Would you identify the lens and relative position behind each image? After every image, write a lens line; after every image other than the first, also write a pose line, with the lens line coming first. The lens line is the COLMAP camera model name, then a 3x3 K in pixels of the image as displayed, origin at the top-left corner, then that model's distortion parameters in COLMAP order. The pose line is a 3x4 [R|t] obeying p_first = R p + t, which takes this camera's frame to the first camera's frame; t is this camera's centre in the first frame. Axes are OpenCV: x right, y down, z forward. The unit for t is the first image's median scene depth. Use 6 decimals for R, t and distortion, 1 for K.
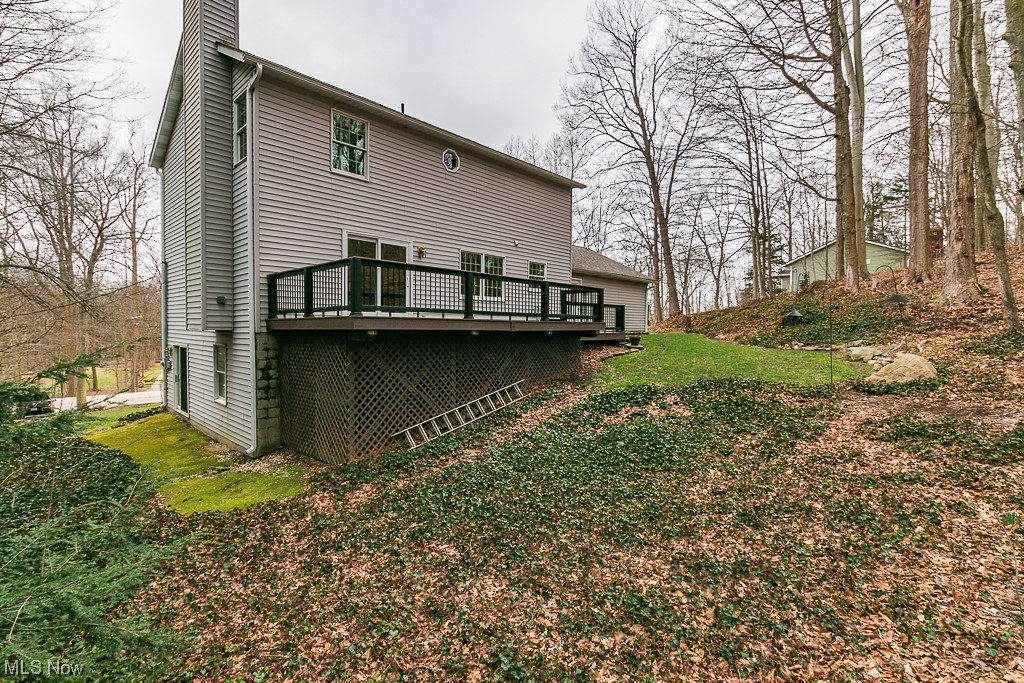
lens RADIAL K [[472.2, 0, 480.8], [0, 472.2, 340.5], [0, 0, 1]] dist [0.026156, 0.000009]
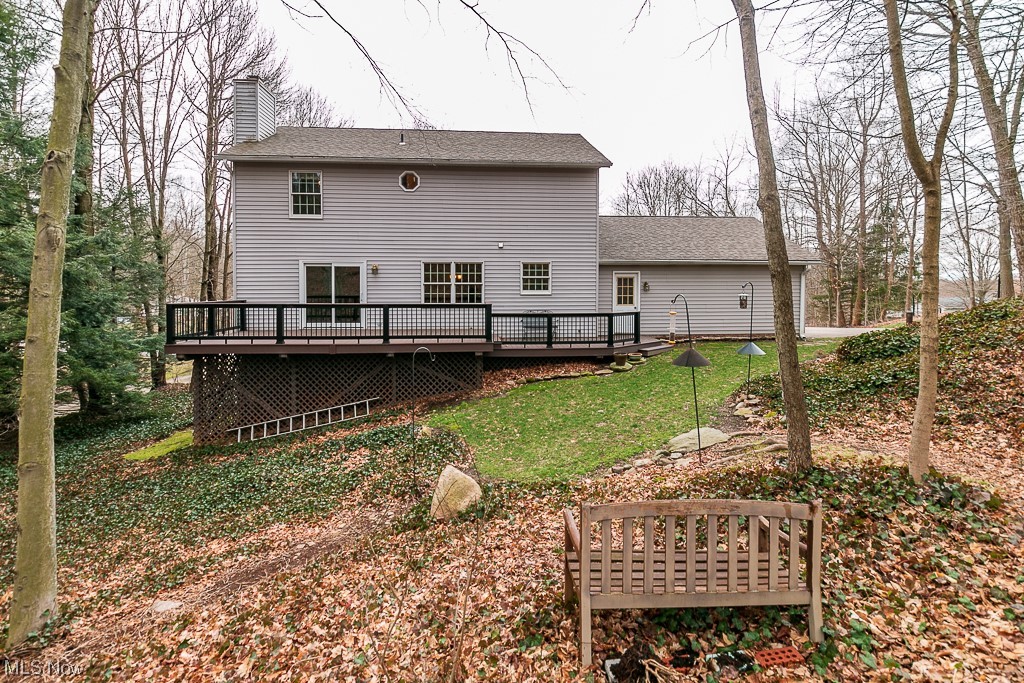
lens RADIAL K [[470.6, 0, 514.9], [0, 470.6, 301.9], [0, 0, 1]] dist [0.000144, -0.000179]
pose [[0.760963, 0.013252, -0.648659, 0.926060], [-0.010095, 0.999912, 0.008585, -0.130172], [0.648716, 0.000016, 0.761030, 0.381362]]
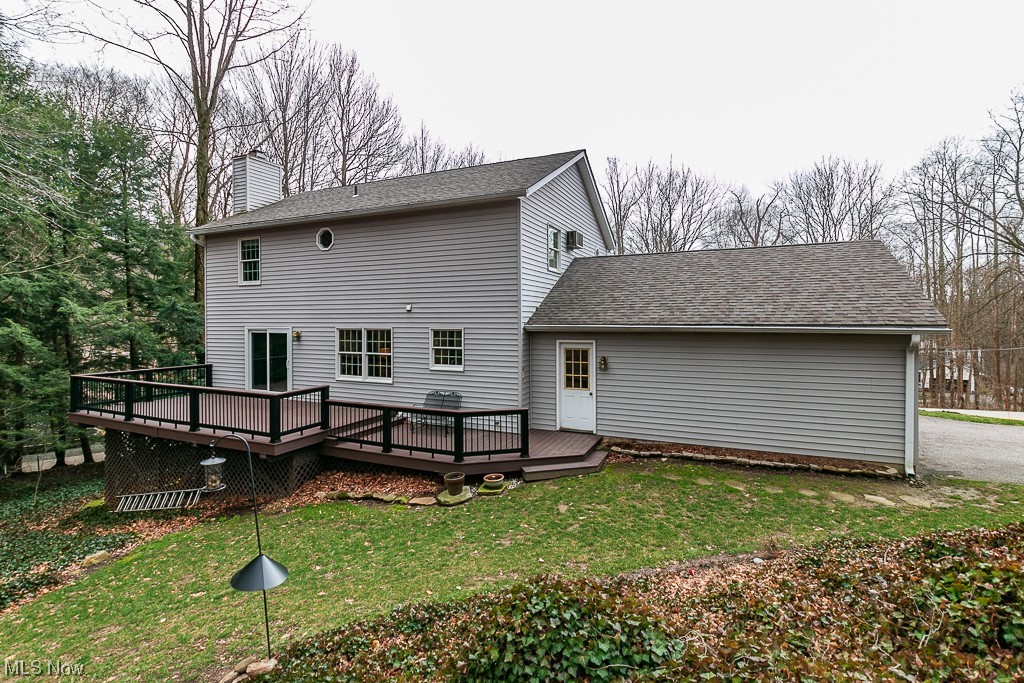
lens RADIAL K [[477.0, 0, 509.9], [0, 477.0, 320.8], [0, 0, 1]] dist [0.014089, 0.000323]
pose [[0.356535, -0.008434, -0.934244, 1.117761], [-0.017188, 0.999731, -0.015584, -0.228078], [0.934124, 0.021614, 0.356294, 1.134667]]
